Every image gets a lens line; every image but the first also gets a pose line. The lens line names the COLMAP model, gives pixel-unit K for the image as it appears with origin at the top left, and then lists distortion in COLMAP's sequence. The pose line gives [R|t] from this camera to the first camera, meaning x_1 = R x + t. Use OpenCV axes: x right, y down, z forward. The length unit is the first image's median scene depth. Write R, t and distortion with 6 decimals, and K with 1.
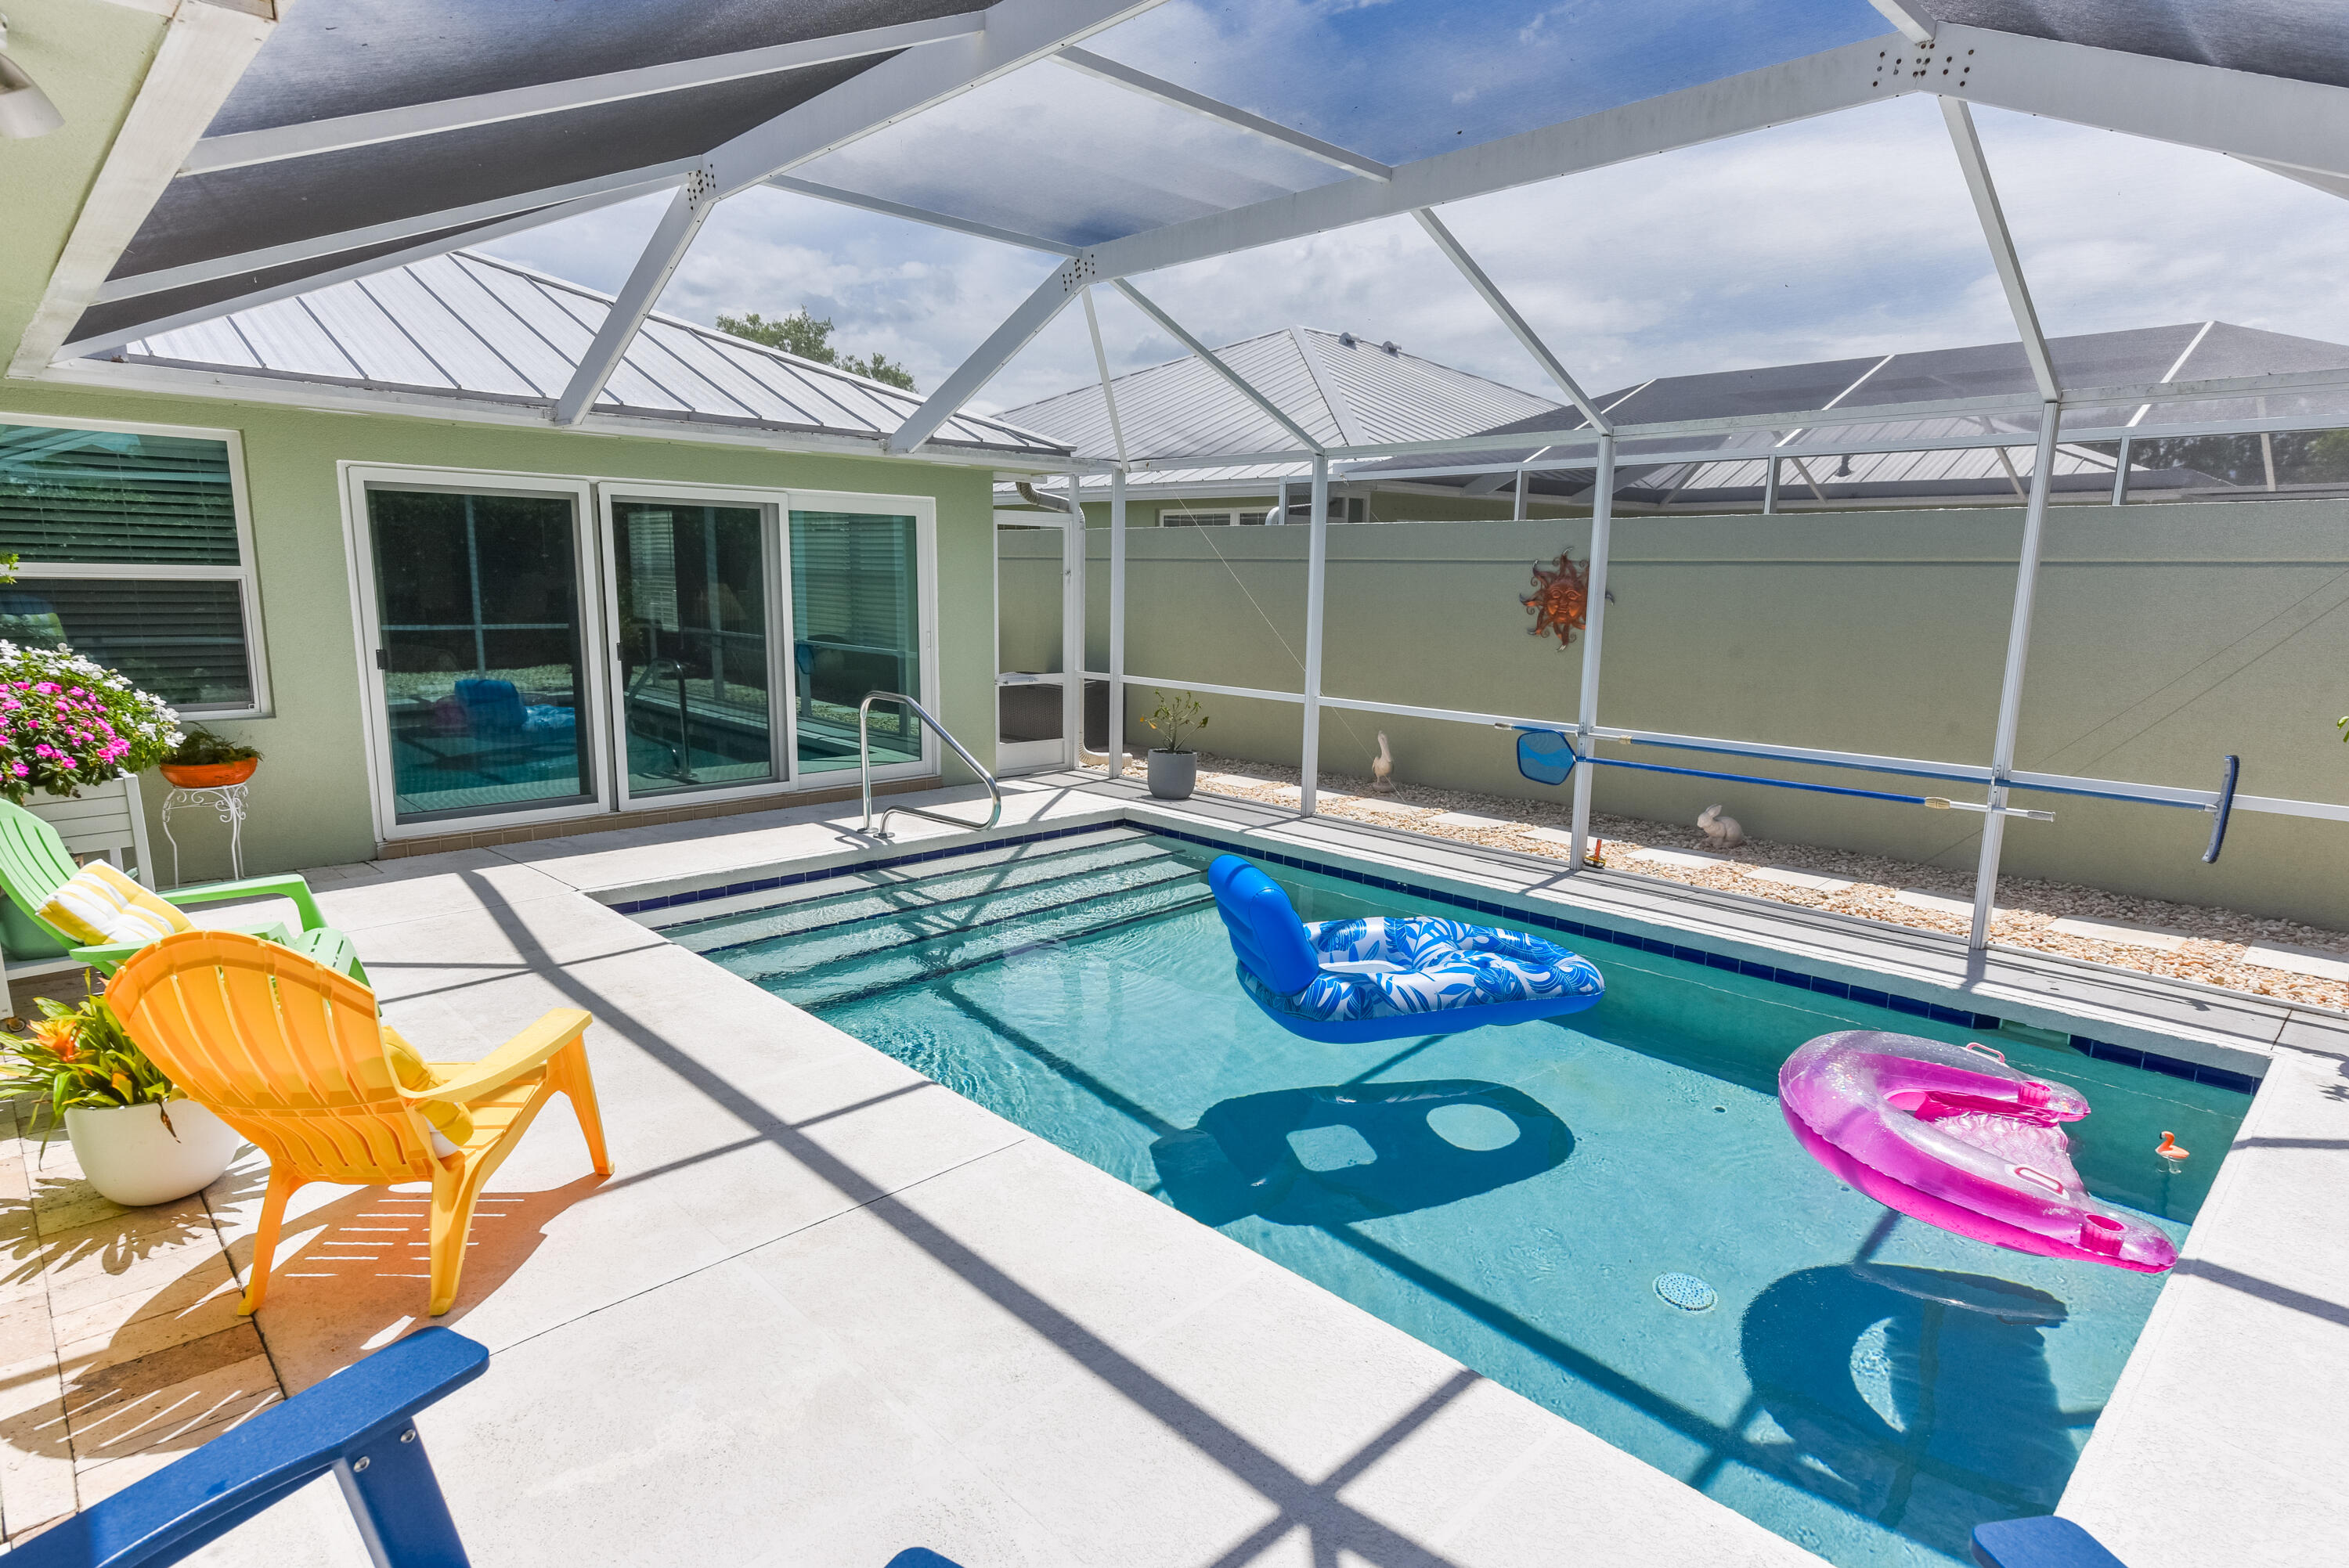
lens RADIAL K [[1249.4, 0, 1174.5], [0, 1249.4, 784.0], [0, 0, 1]] dist [0.023119, -0.001218]
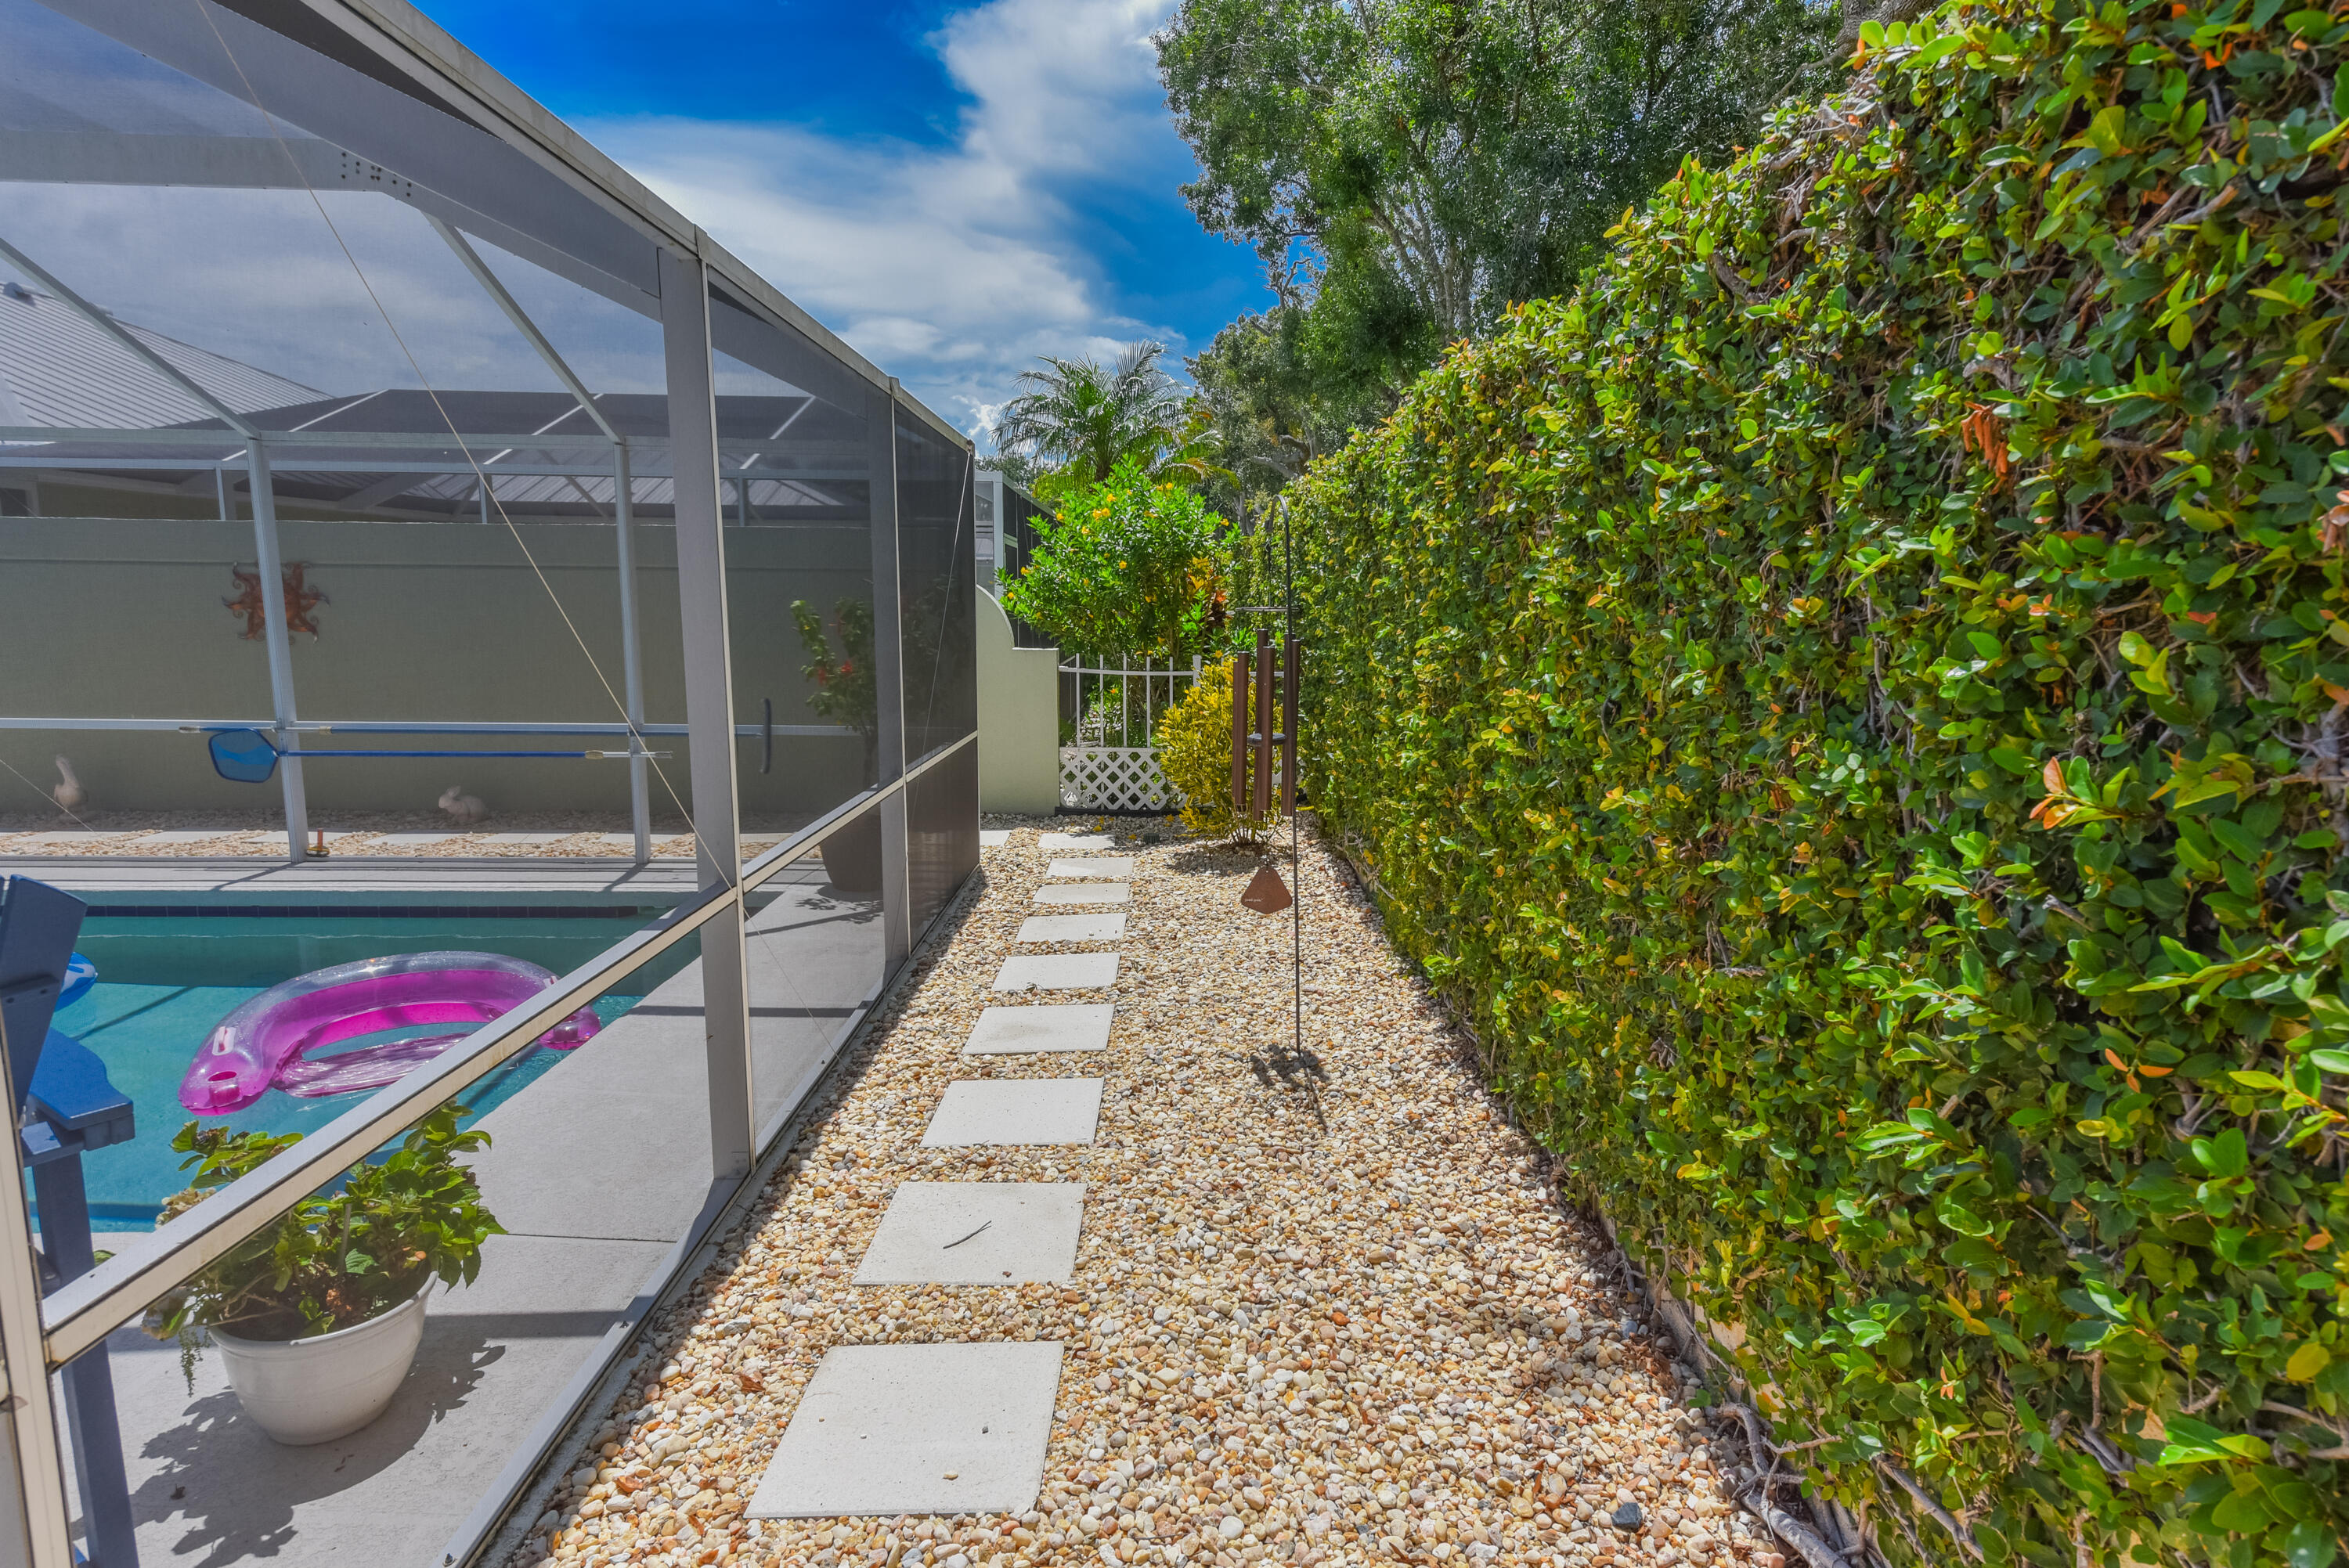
lens RADIAL K [[1249.4, 0, 1174.5], [0, 1249.4, 784.0], [0, 0, 1]] dist [0.023119, -0.001218]
pose [[0.687153, -0.116527, 0.717107, 0.080168], [0.126529, 0.991163, 0.039816, 0.054842], [-0.715410, 0.063375, 0.695825, -0.235558]]
